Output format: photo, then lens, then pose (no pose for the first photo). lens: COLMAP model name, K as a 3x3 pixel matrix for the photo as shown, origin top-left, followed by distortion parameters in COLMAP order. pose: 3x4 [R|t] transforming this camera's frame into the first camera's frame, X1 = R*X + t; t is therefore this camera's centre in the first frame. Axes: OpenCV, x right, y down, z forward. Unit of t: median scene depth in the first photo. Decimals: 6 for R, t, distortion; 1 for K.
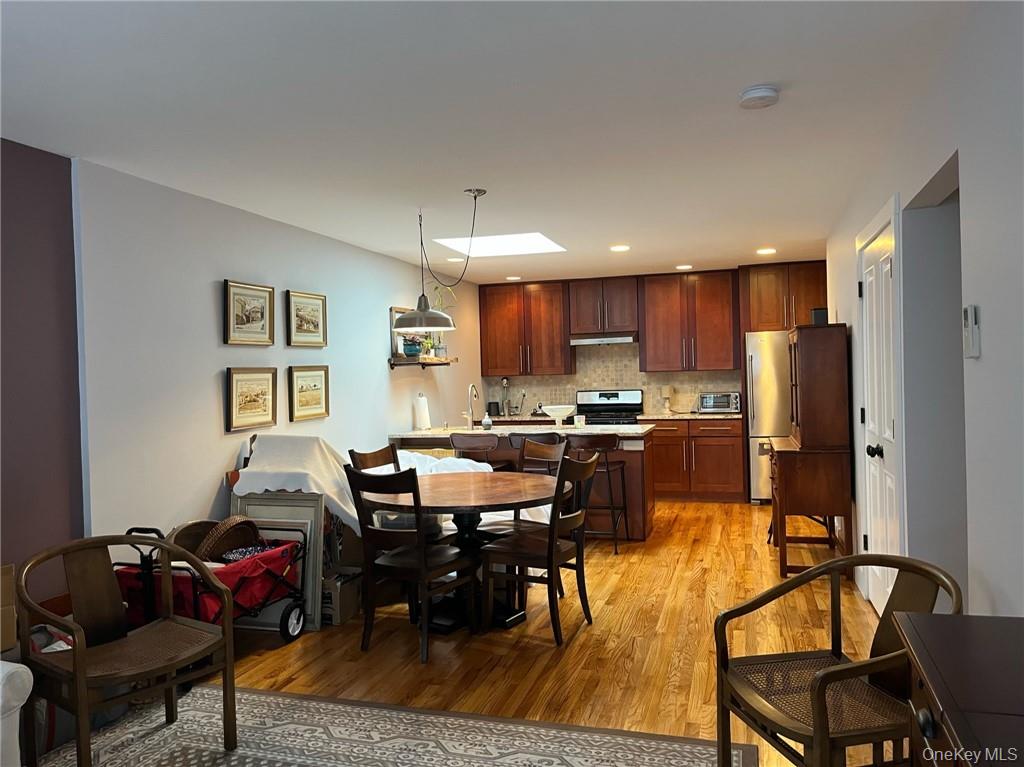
lens RADIAL K [[776.2, 0, 512.0], [0, 776.2, 380.9], [0, 0, 1]] dist [0.000704, 0.000036]
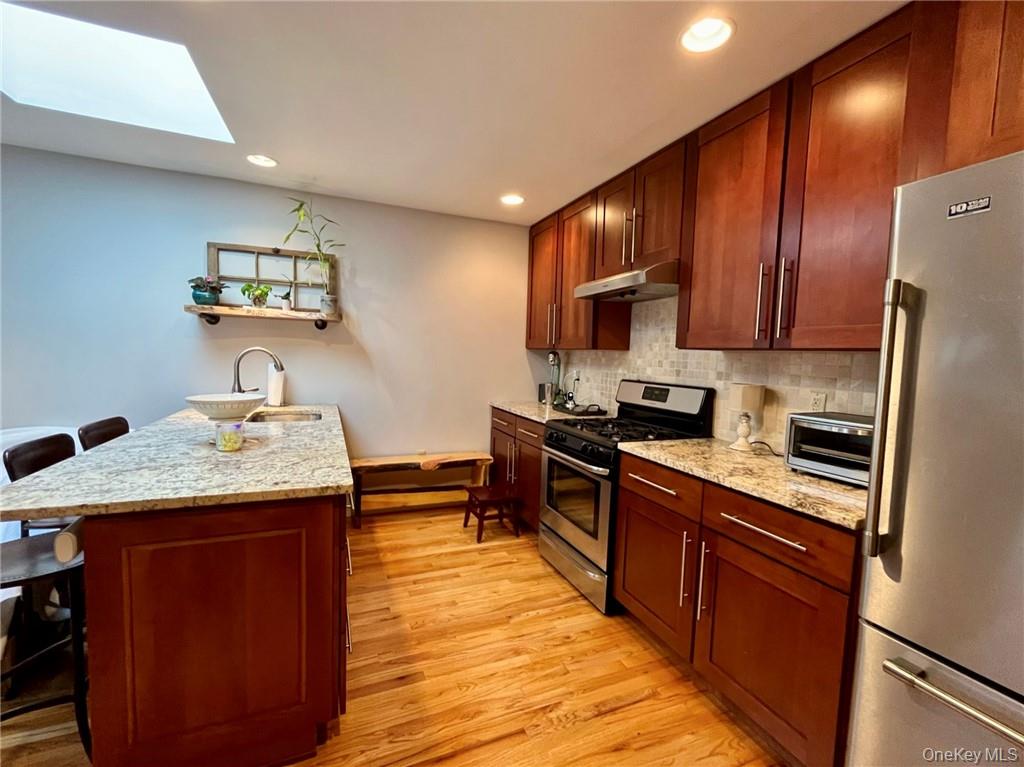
lens RADIAL K [[434.9, 0, 510.0], [0, 434.9, 383.6], [0, 0, 1]] dist [-0.000189, -0.000003]
pose [[0.628376, 0.099159, -0.771564, 0.290101], [-0.058439, 0.995057, 0.080288, -0.005423], [0.775712, -0.005361, 0.631064, 0.723200]]
